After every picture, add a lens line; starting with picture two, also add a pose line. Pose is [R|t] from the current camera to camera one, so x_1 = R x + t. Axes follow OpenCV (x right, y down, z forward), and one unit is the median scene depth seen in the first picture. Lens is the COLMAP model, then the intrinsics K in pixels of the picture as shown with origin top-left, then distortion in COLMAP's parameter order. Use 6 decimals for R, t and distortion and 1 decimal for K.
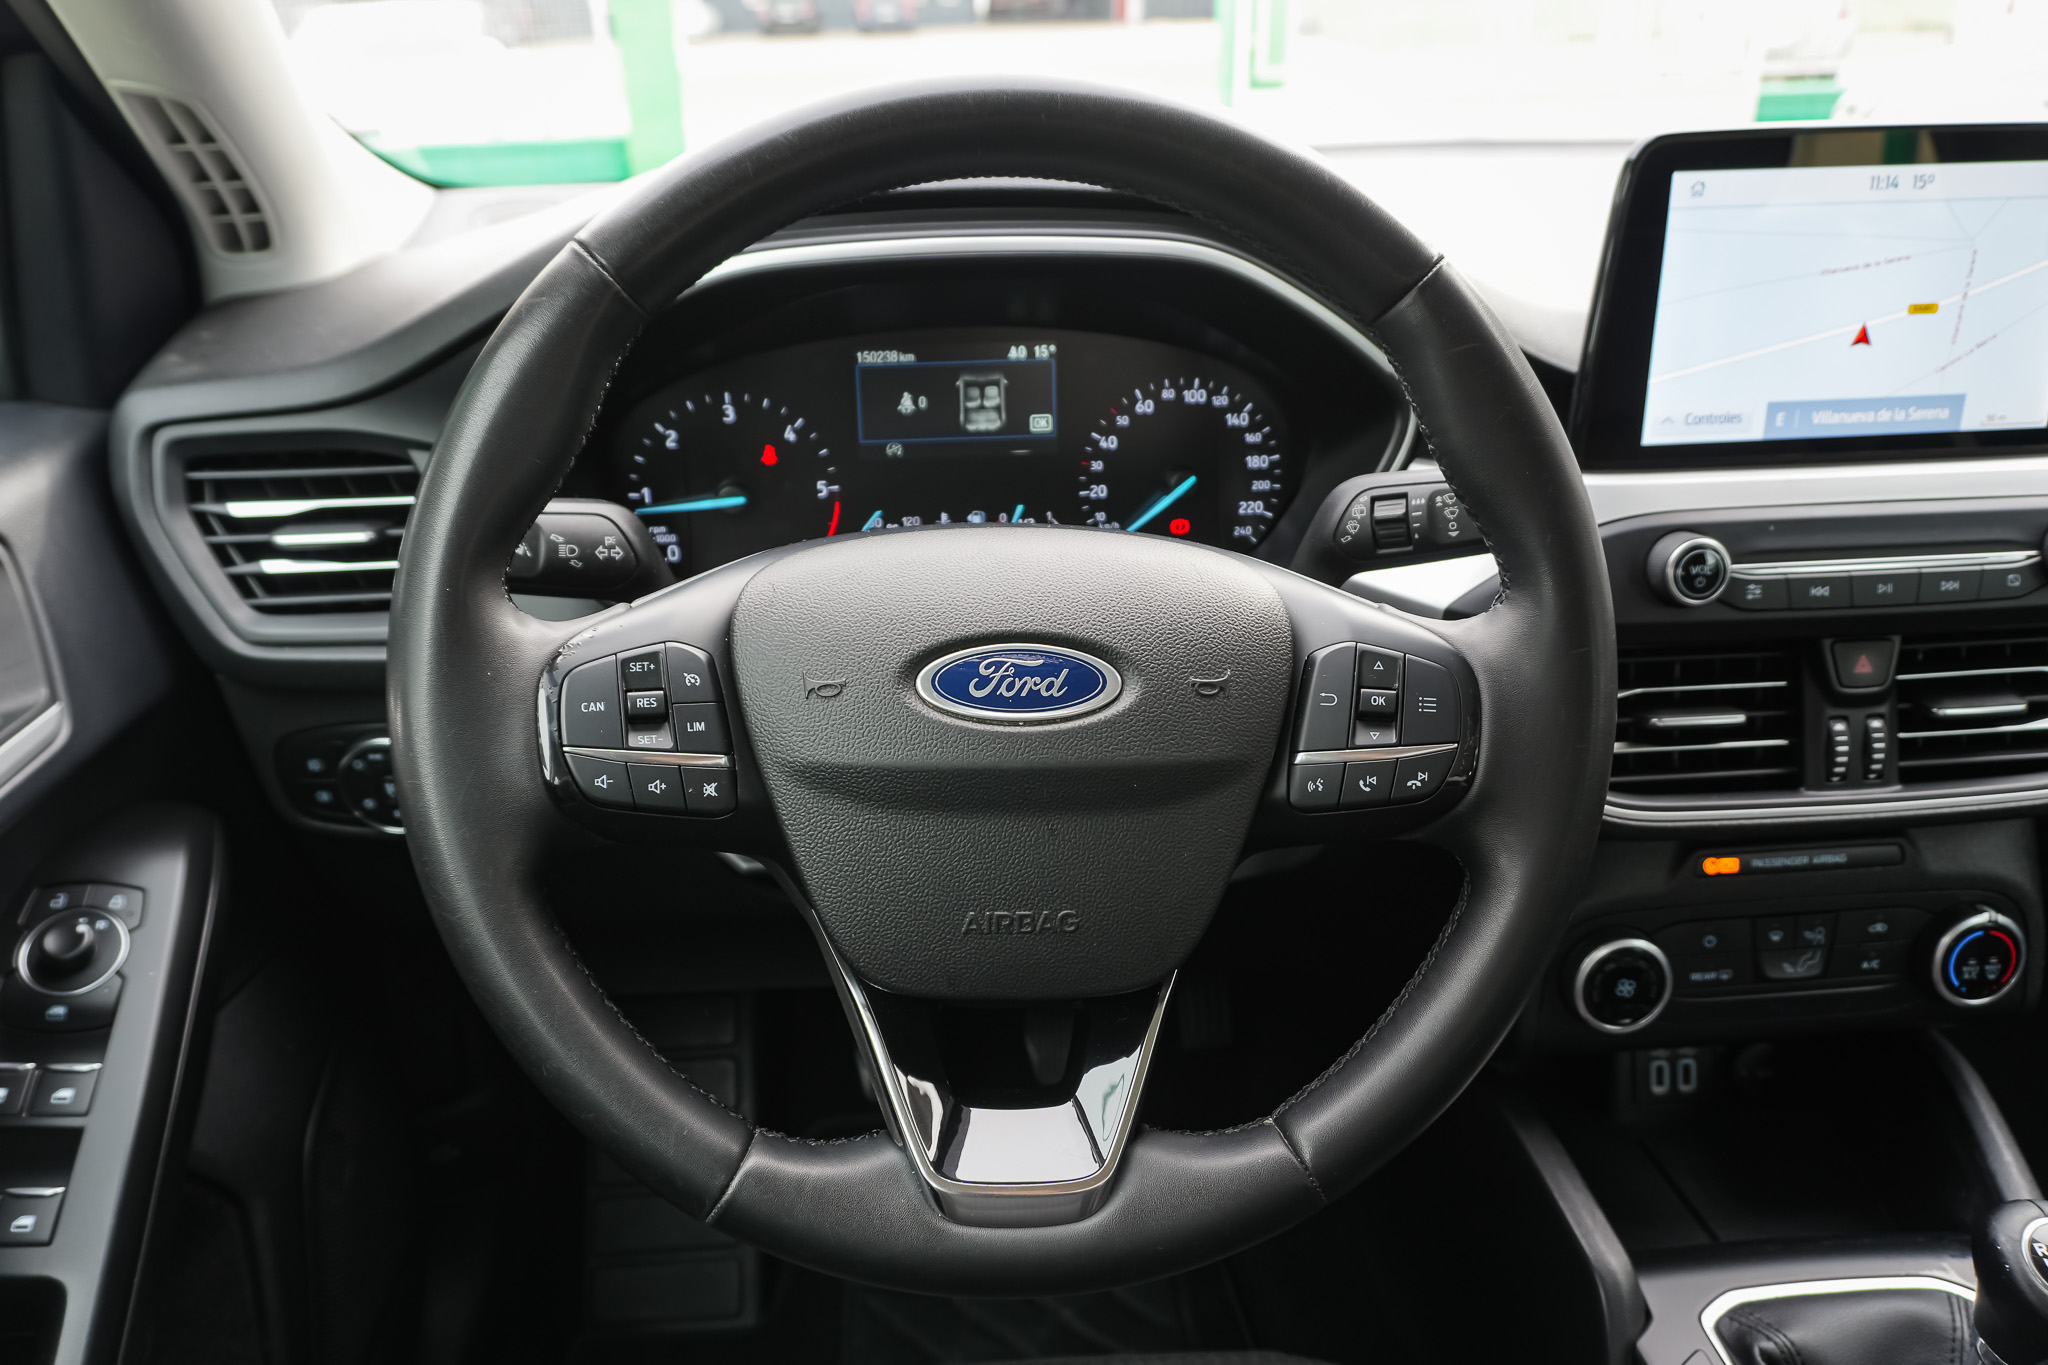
lens RADIAL K [[1575.7, 0, 1021.7], [0, 1575.7, 702.6], [0, 0, 1]] dist [-0.011044, 0.011070]
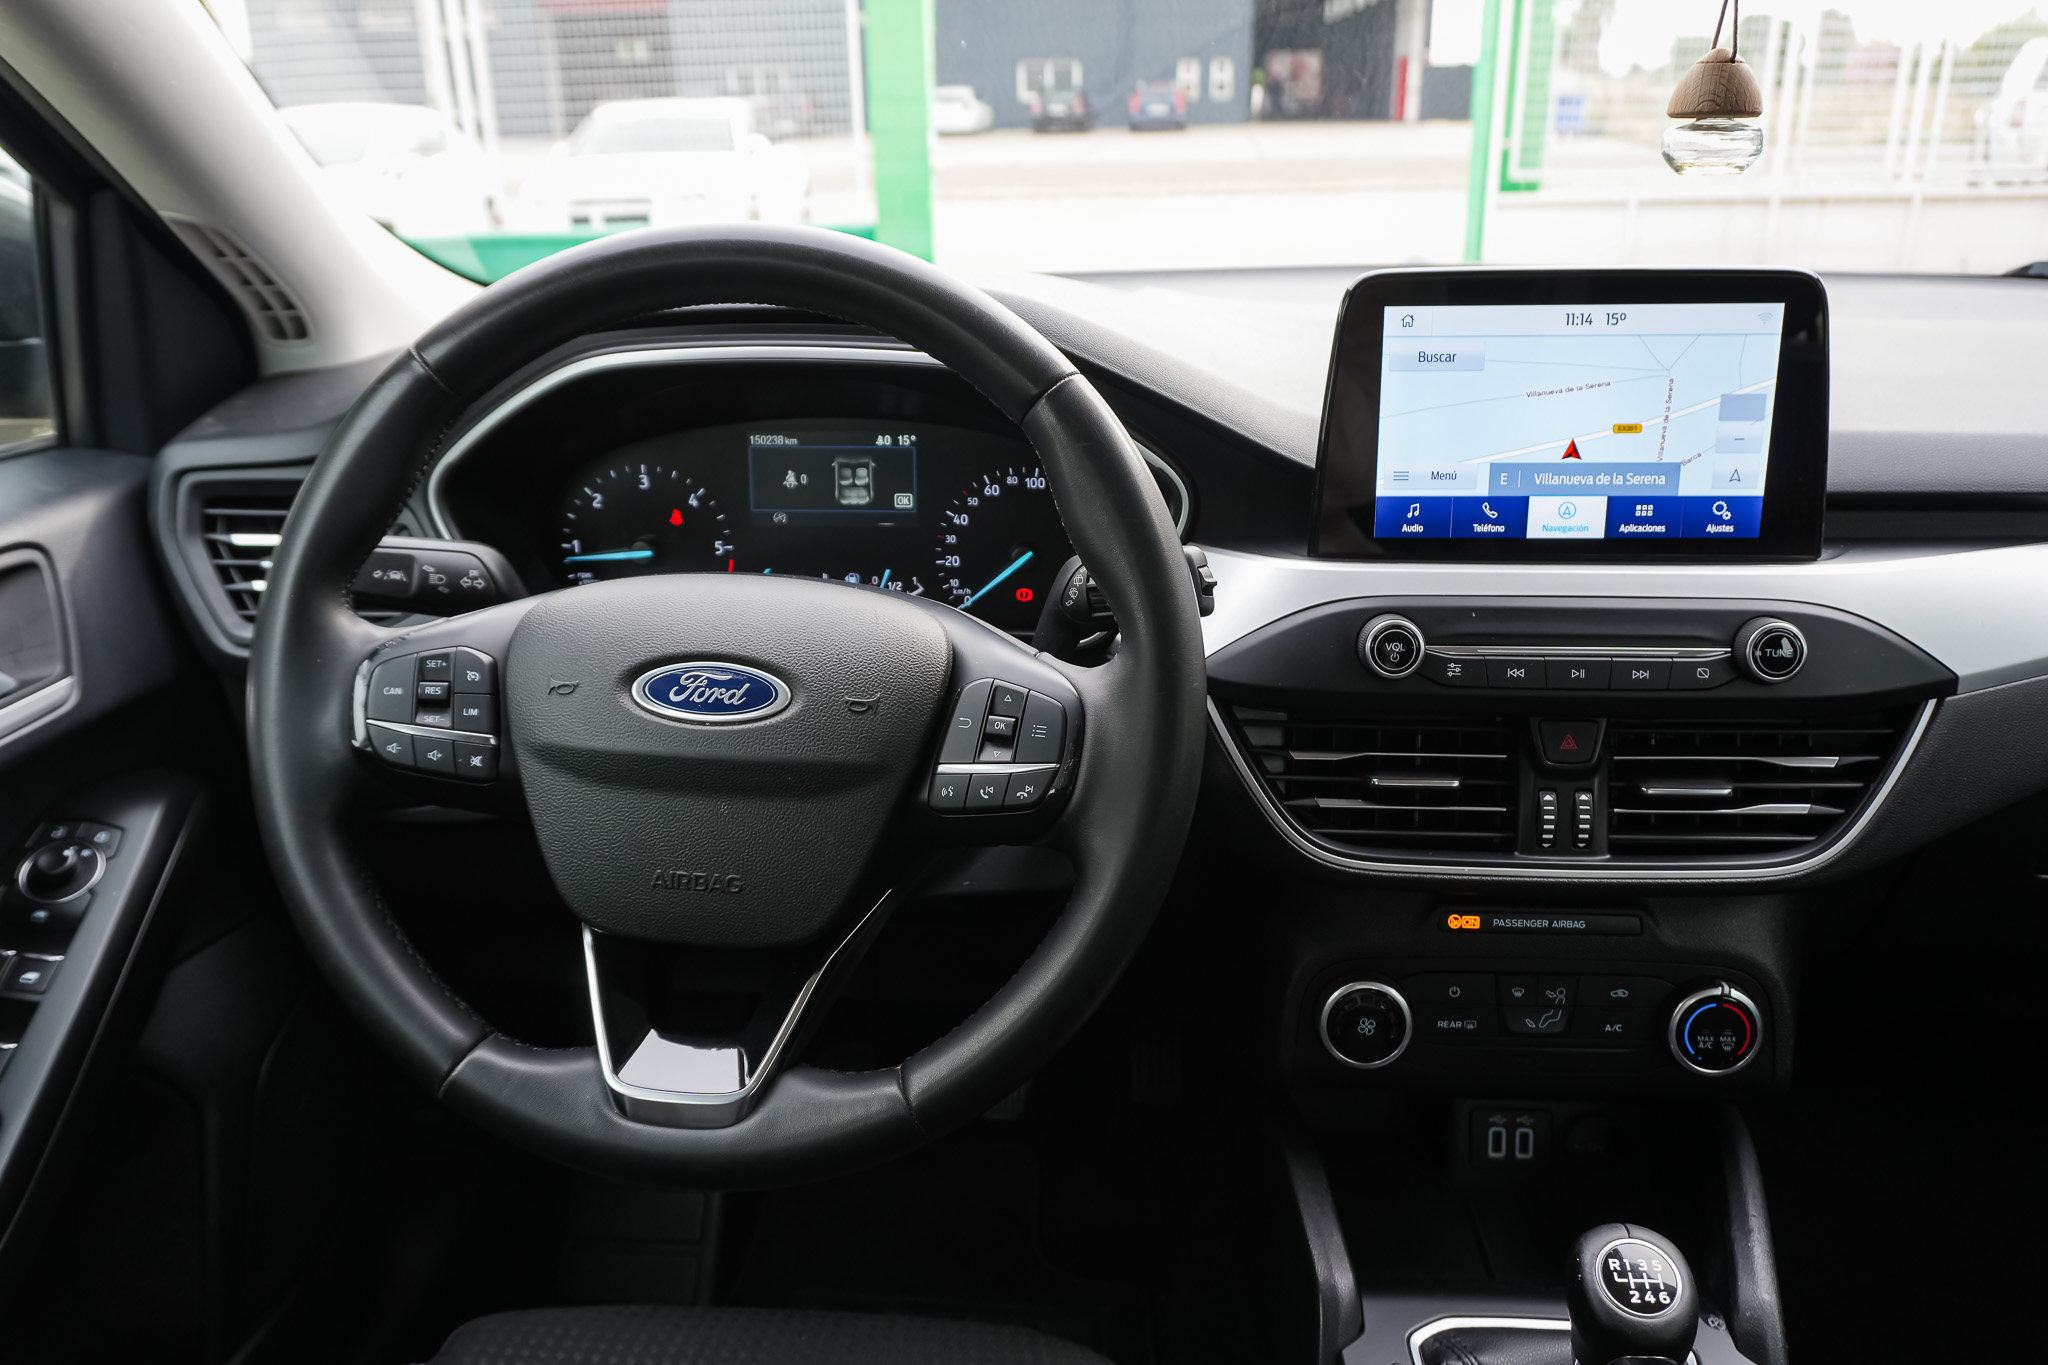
lens RADIAL K [[1624.6, 0, 1027.6], [0, 1624.6, 665.4], [0, 0, 1]] dist [-0.000295, 0.010801]
pose [[0.987470, 0.055322, -0.147795, 0.332917], [-0.067445, 0.994645, -0.078312, 0.038494], [0.142671, 0.087299, 0.985913, -0.195714]]
